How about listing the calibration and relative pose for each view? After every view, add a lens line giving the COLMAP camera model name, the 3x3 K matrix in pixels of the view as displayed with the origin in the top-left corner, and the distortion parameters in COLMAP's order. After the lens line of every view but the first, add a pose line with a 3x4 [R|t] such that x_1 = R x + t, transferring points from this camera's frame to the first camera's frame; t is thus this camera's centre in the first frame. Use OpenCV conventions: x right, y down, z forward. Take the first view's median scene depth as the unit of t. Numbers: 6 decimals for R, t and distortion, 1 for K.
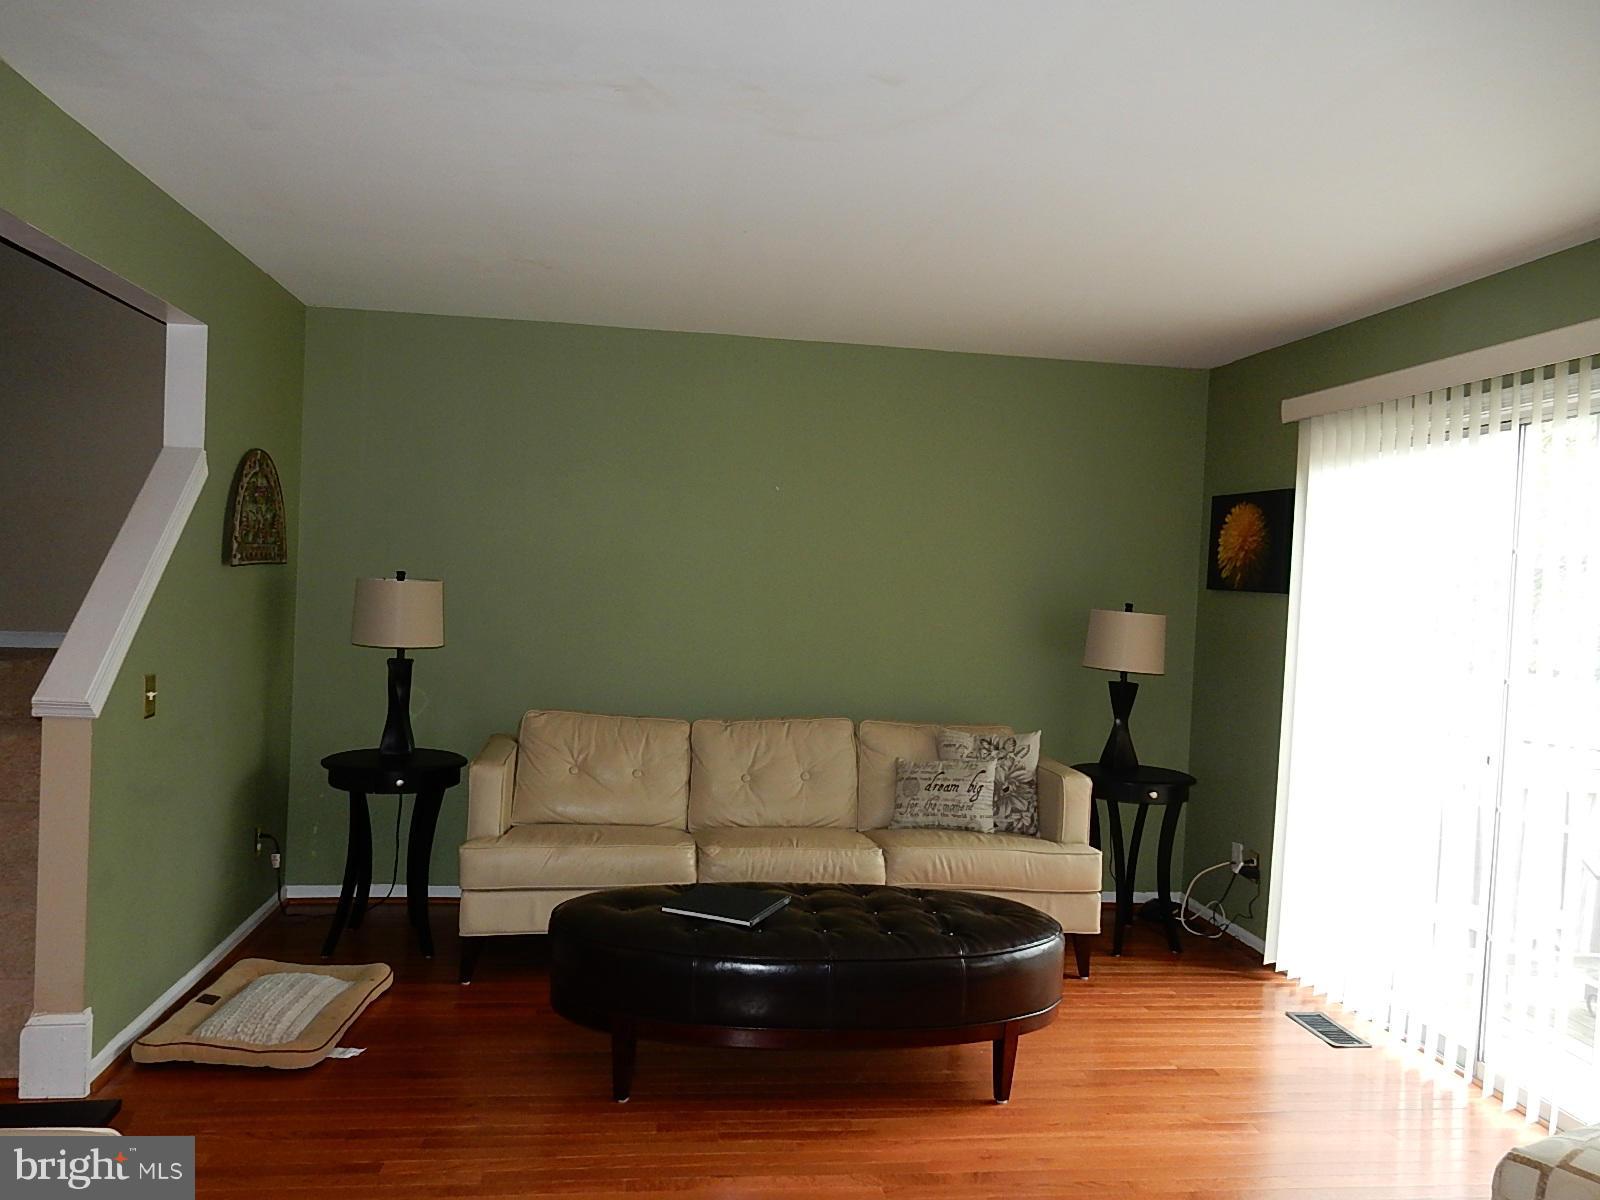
lens RADIAL K [[1181.1, 0, 800.3], [0, 1181.1, 607.1], [0, 0, 1]] dist [-0.003124, 0.015949]
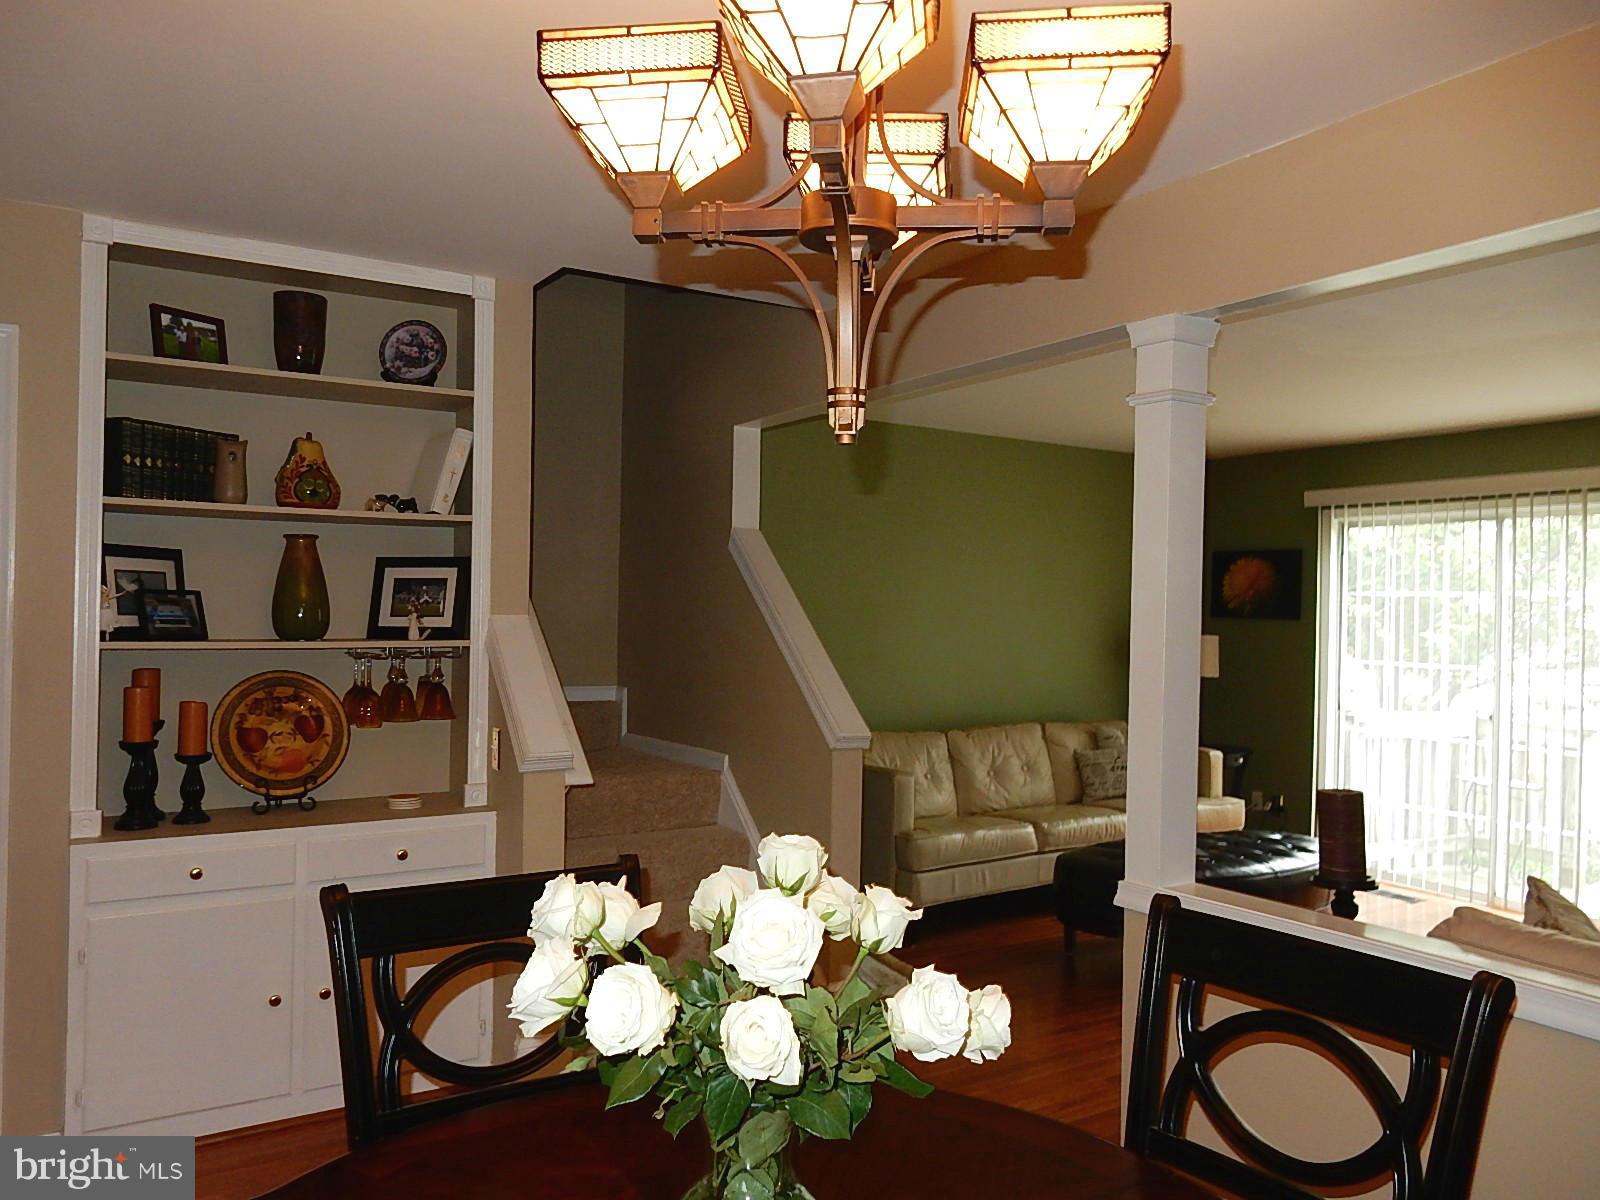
lens RADIAL K [[1181.1, 0, 799.1], [0, 1181.1, 598.0], [0, 0, 1]] dist [-0.003124, 0.015949]
pose [[0.908637, -0.023767, 0.416910, -0.762262], [0.034274, 0.999255, -0.017735, -0.031781], [-0.416178, 0.030404, 0.908775, -0.093792]]
